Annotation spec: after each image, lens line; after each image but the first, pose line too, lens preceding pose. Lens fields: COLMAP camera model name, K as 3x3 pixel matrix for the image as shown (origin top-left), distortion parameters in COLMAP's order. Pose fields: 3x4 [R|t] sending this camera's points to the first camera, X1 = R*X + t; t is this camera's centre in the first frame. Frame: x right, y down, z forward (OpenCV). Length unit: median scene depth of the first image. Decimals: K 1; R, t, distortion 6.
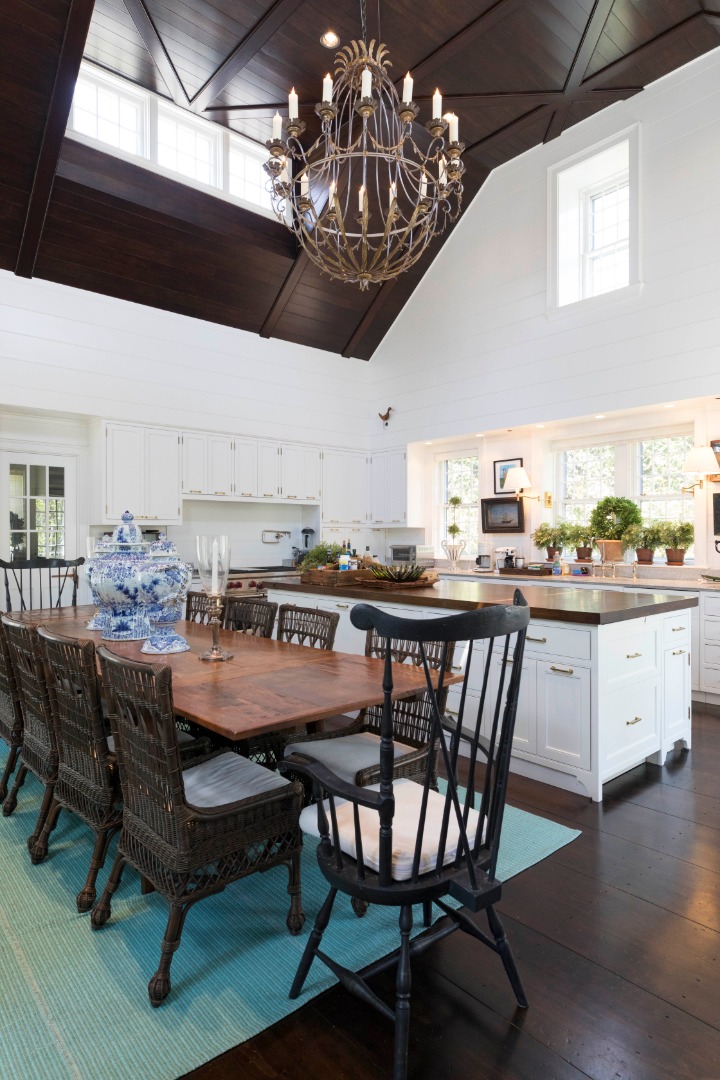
lens RADIAL K [[624.2, 0, 361.5], [0, 624.2, 540.6], [0, 0, 1]] dist [-0.004501, -0.004591]
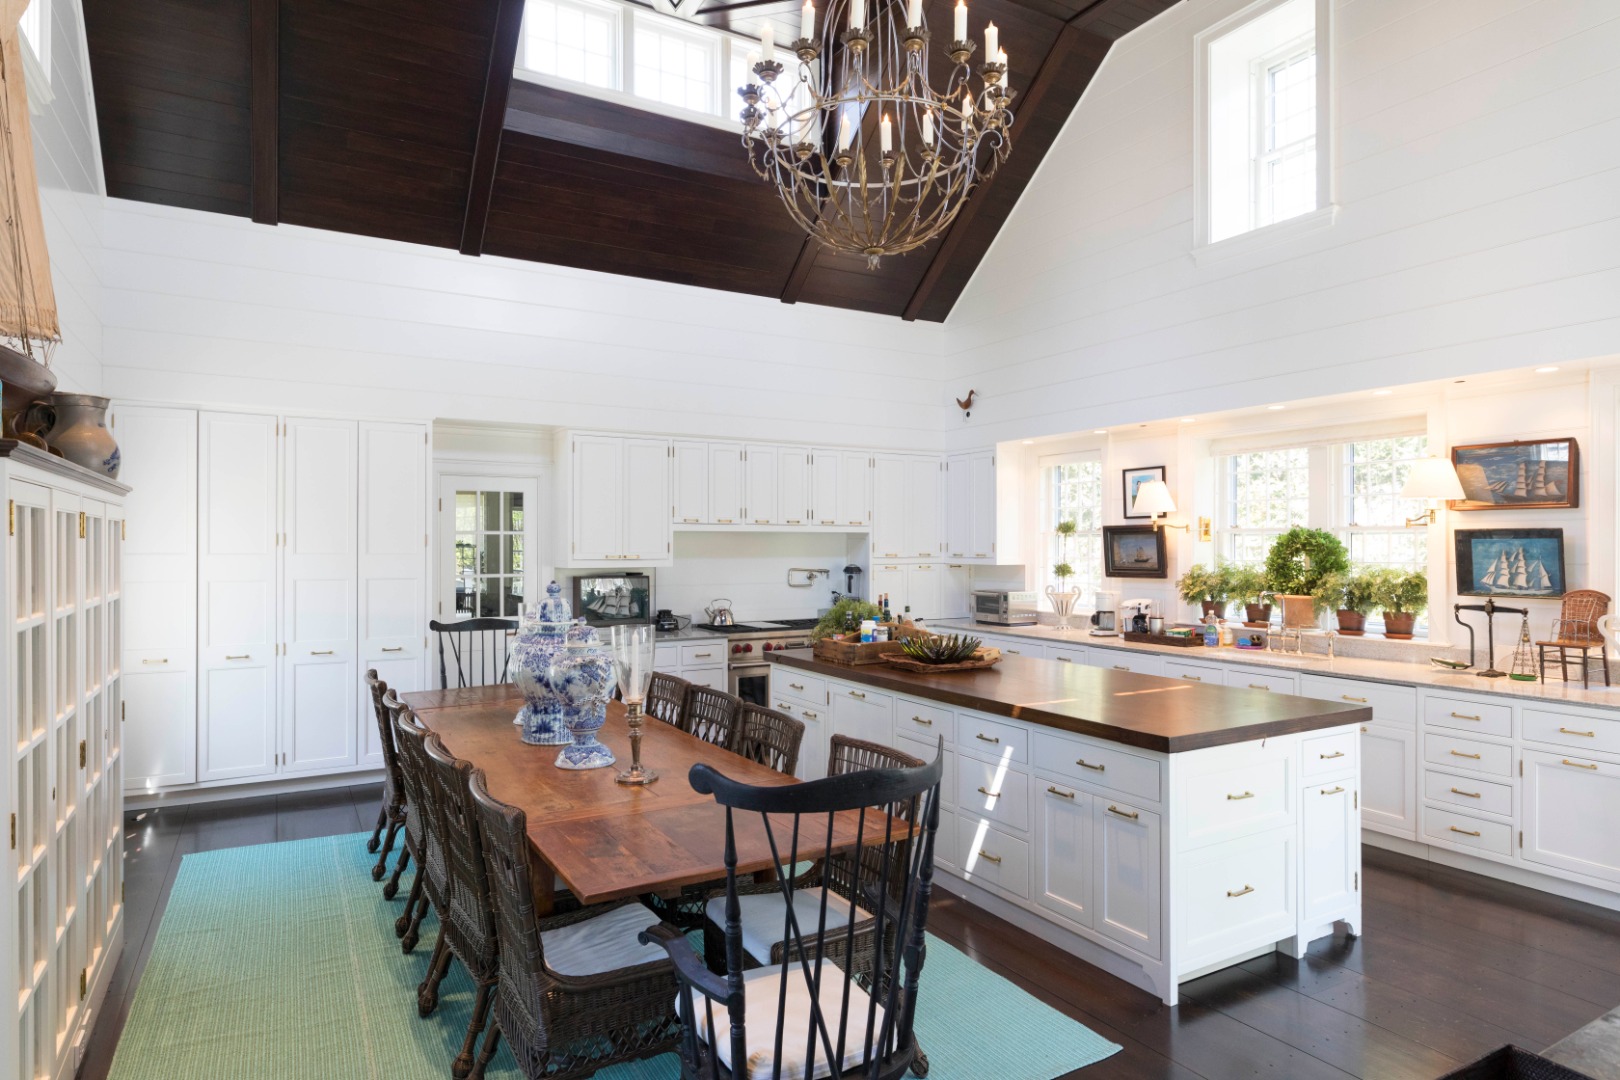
lens RADIAL K [[936.3, 0, 812.4], [0, 936.3, 541.4], [0, 0, 1]] dist [-0.004501, -0.004591]
pose [[0.980141, 0.002452, -0.198285, 0.111213], [-0.004153, 0.999958, -0.008160, -0.053483], [0.198257, 0.008822, 0.980110, -0.065270]]
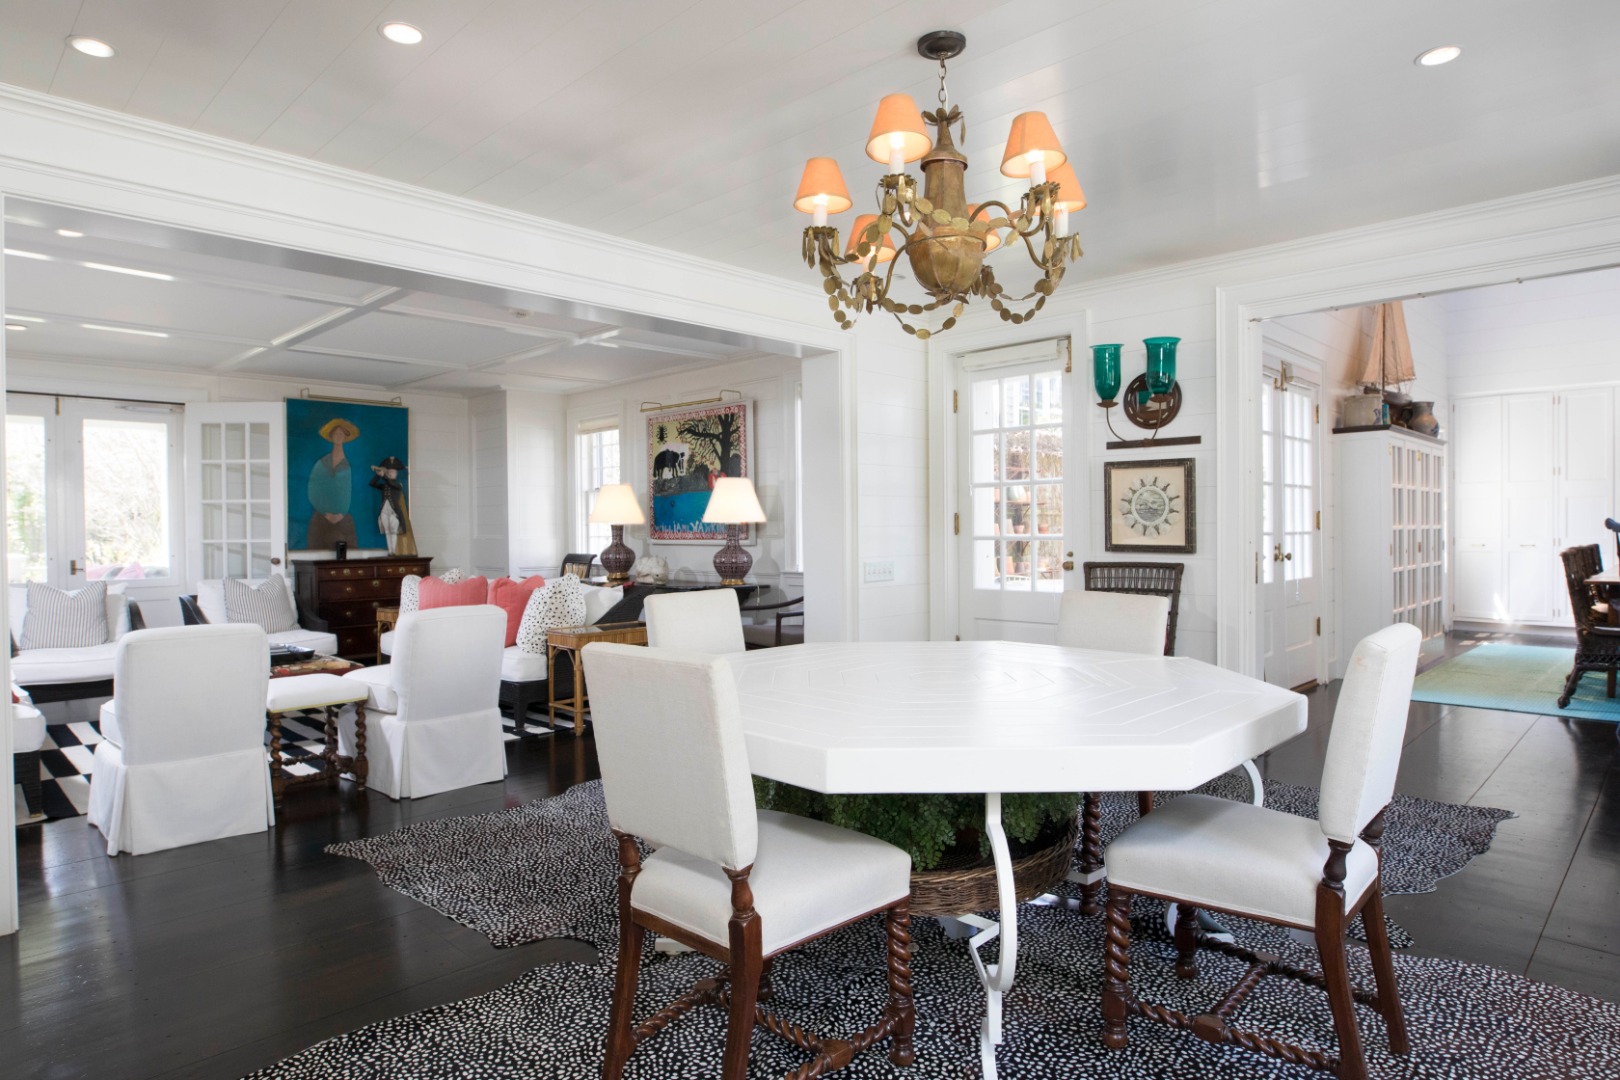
lens RADIAL K [[936.3, 0, 812.5], [0, 936.3, 537.6], [0, 0, 1]] dist [-0.004501, -0.004591]
pose [[0.082315, 0.010473, -0.996551, 0.820944], [0.006203, 0.999920, 0.011021, 0.027309], [0.996587, -0.007089, 0.082243, -0.575864]]
